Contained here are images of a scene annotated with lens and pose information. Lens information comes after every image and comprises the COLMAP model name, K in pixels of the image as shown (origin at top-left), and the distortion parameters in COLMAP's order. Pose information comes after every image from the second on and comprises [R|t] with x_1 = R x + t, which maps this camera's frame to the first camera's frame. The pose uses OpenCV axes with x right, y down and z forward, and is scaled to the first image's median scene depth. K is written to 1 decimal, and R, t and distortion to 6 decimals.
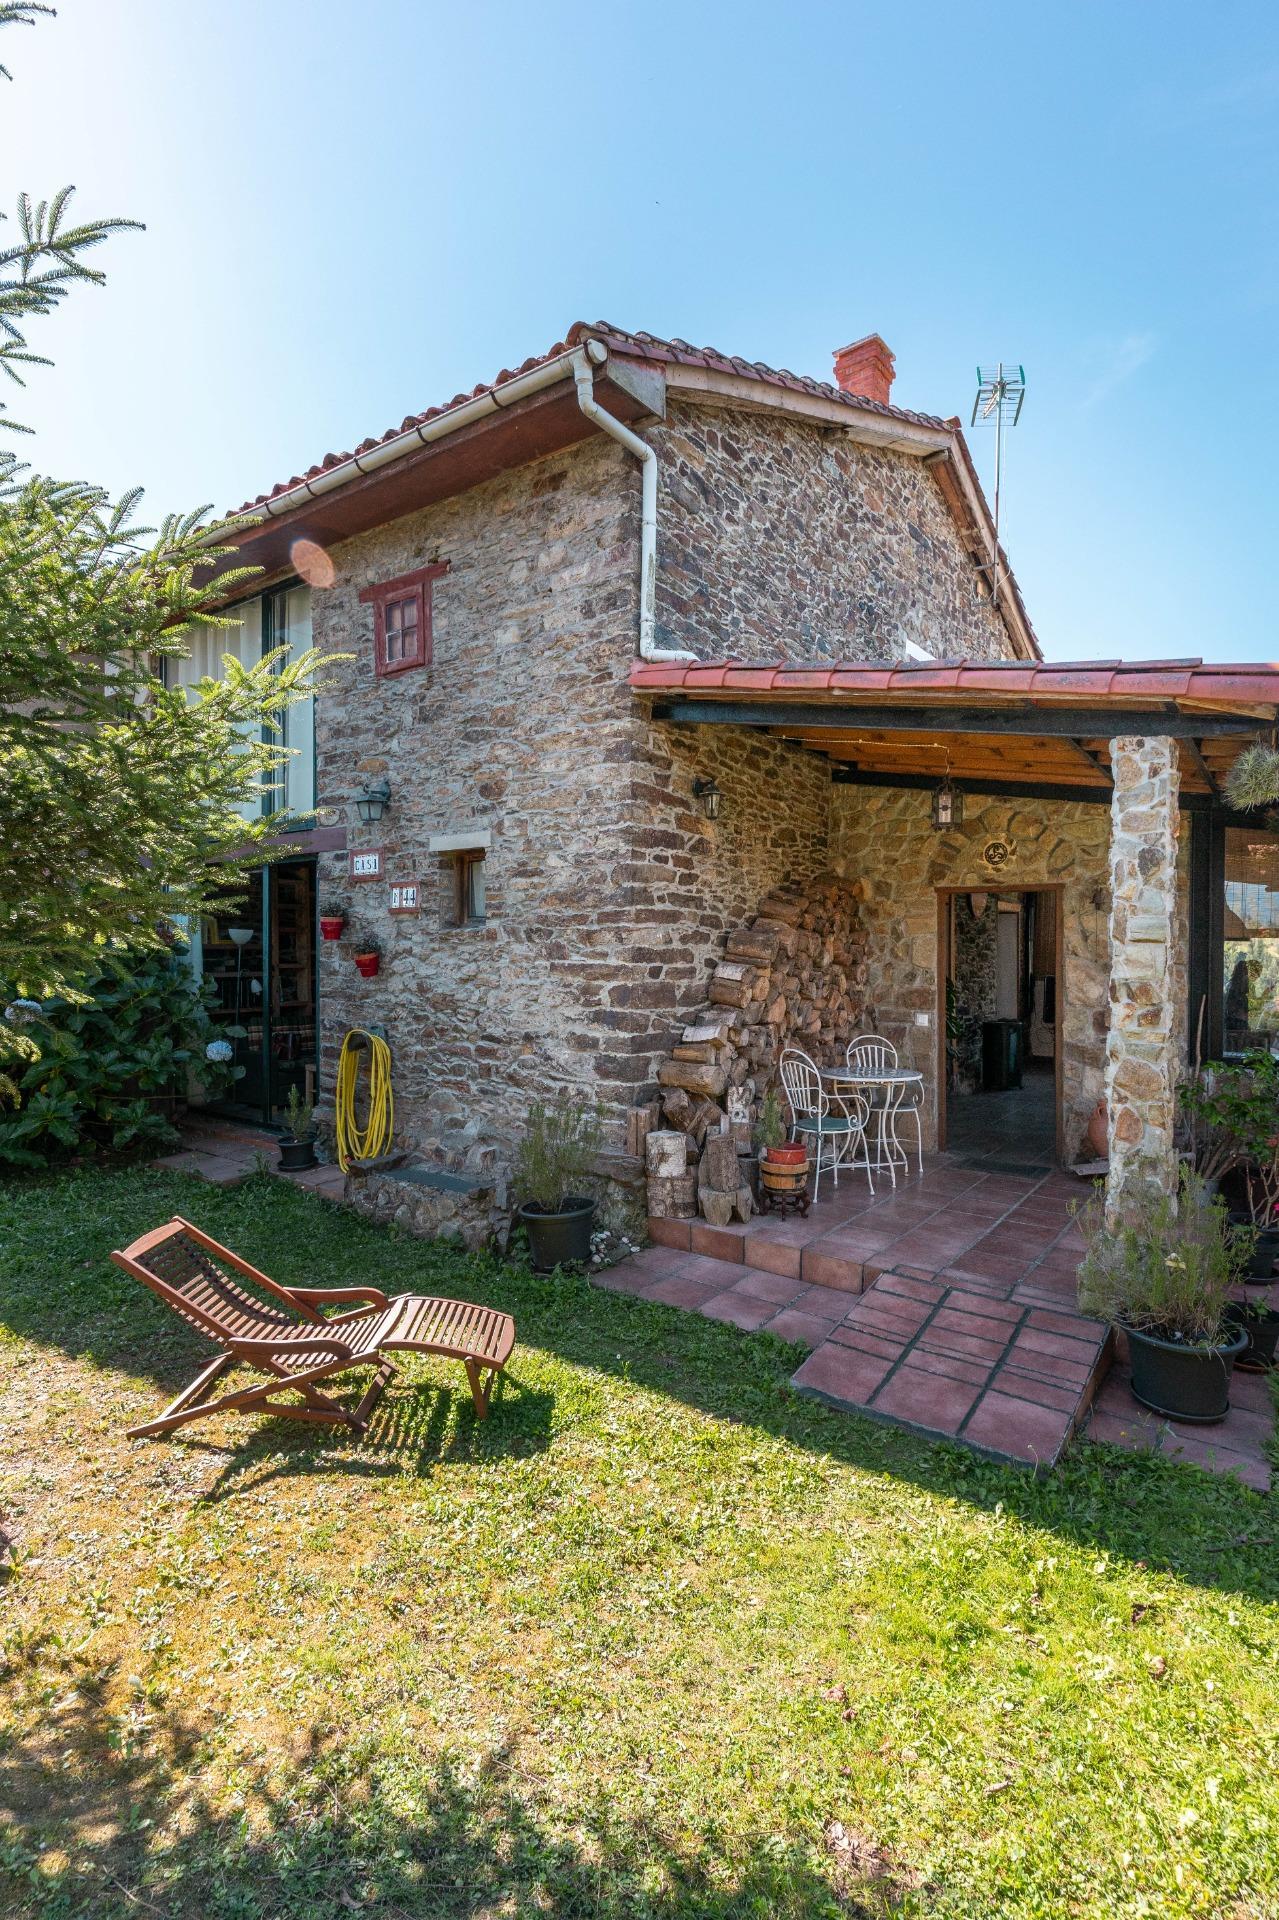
lens RADIAL K [[922.0, 0, 633.7], [0, 922.0, 959.1], [0, 0, 1]] dist [-0.001623, 0.000529]
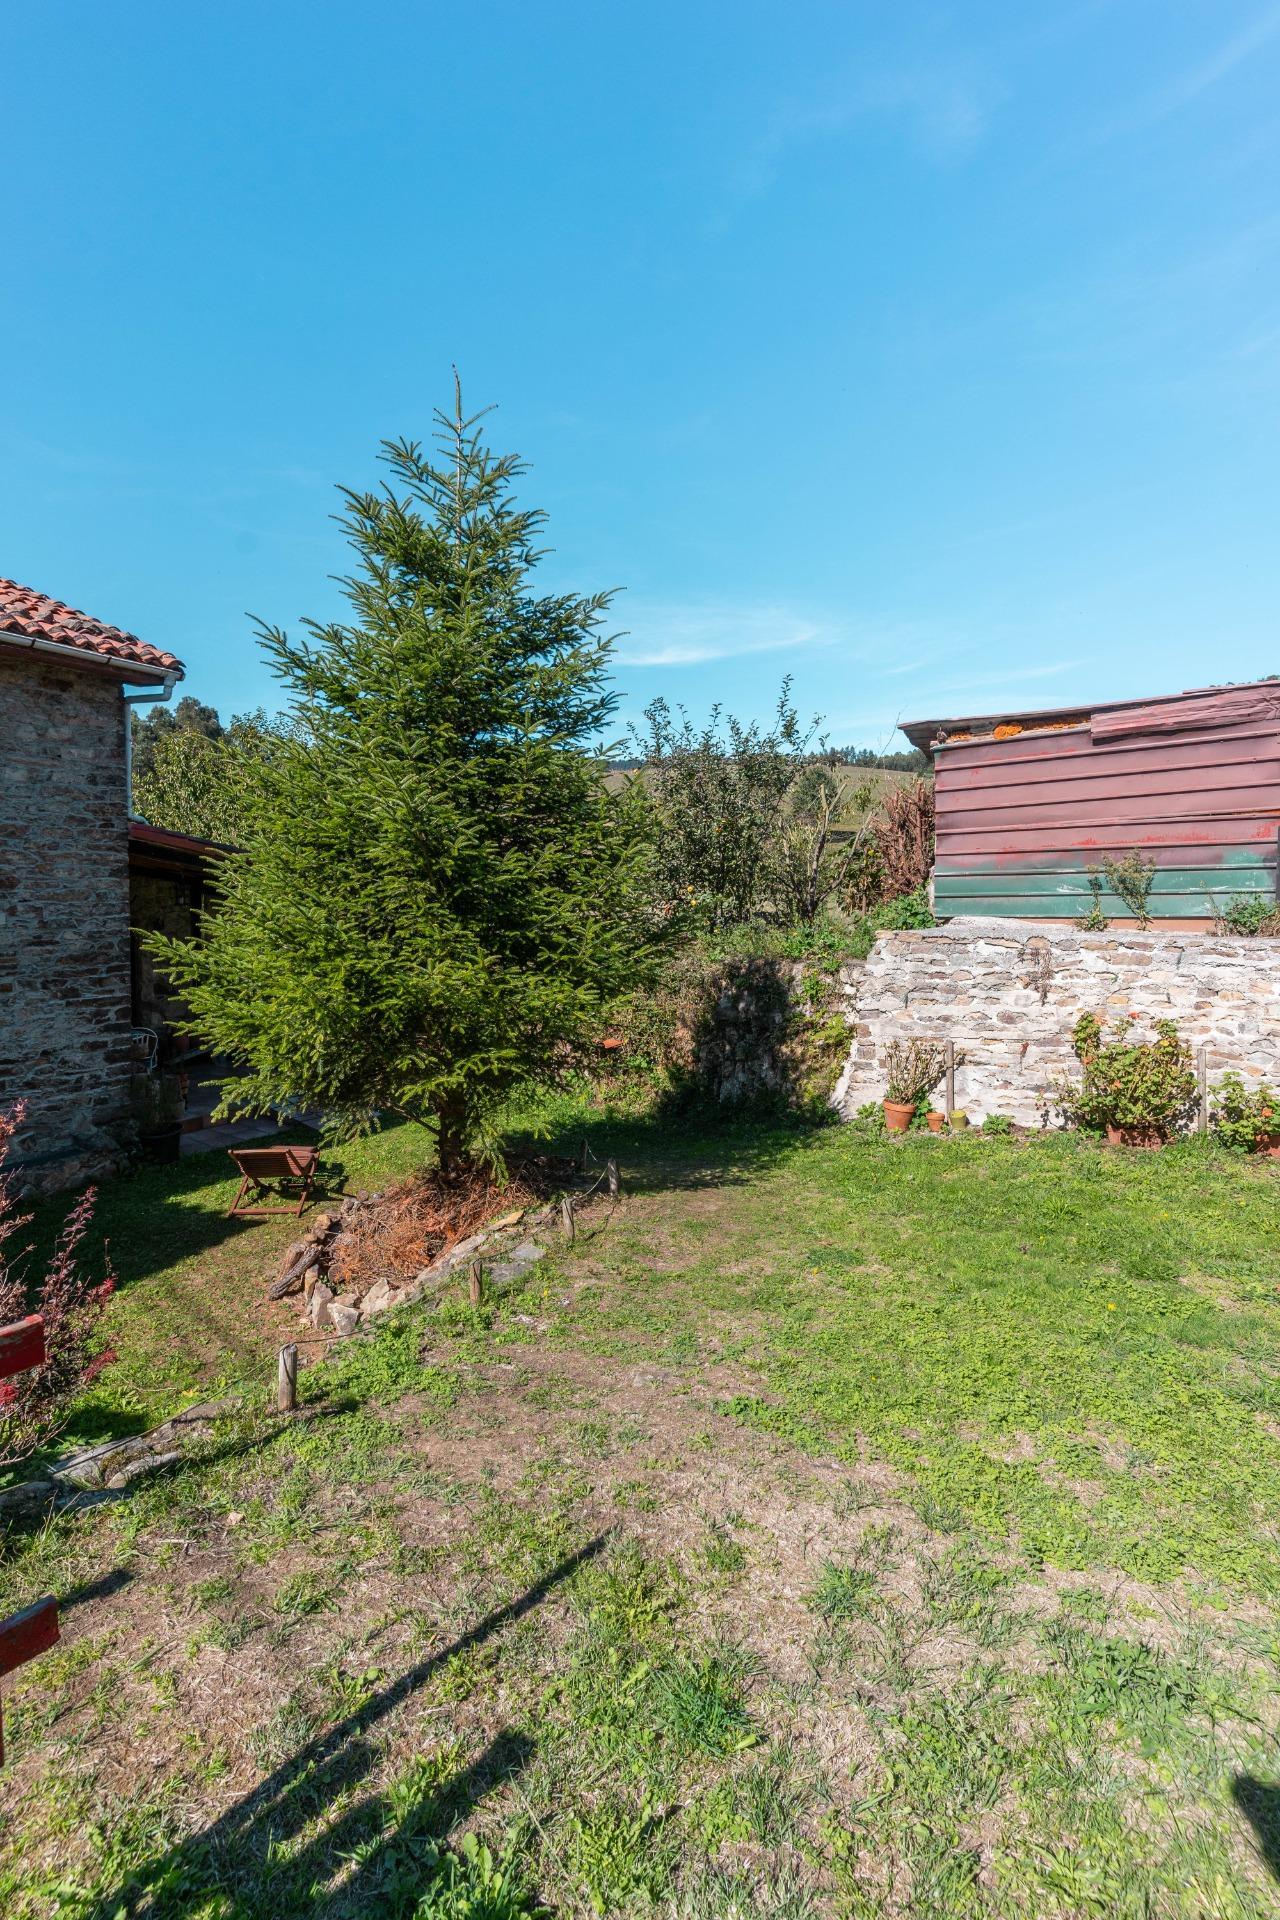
lens RADIAL K [[922.0, 0, 651.0], [0, 922.0, 957.3], [0, 0, 1]] dist [-0.001623, 0.000529]
pose [[-0.123916, -0.107255, 0.986479, -1.671696], [-0.027448, 0.994131, 0.104640, -0.248922], [-0.991913, -0.014111, -0.126133, 0.218764]]
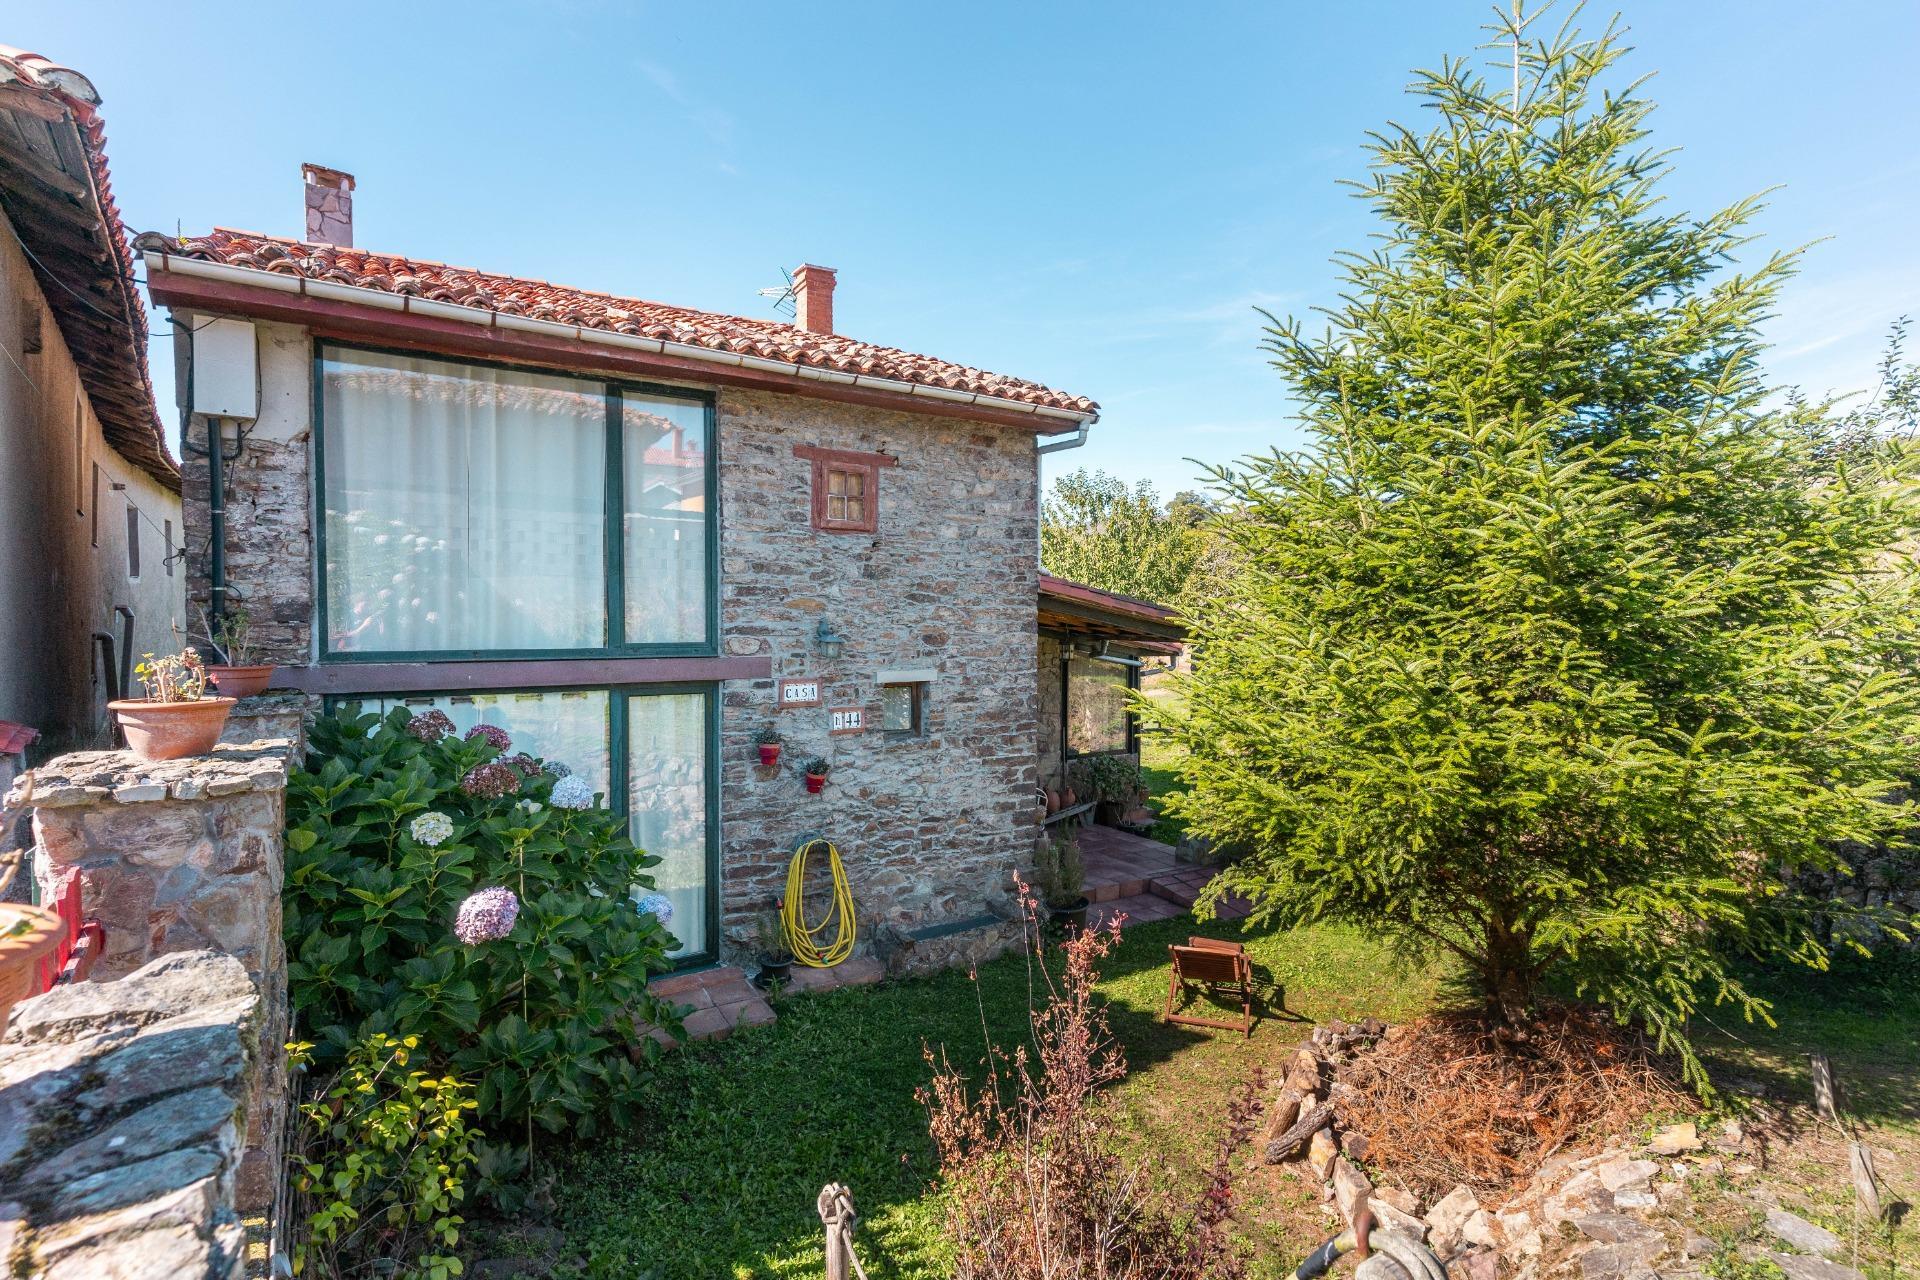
lens RADIAL K [[922.0, 0, 954.5], [0, 922.0, 634.1], [0, 0, 1]] dist [-0.001623, 0.000529]
pose [[0.348801, -0.025720, 0.936844, -1.464401], [0.006819, 0.999667, 0.024906, -0.230460], [-0.937172, -0.002298, 0.348860, 0.503387]]
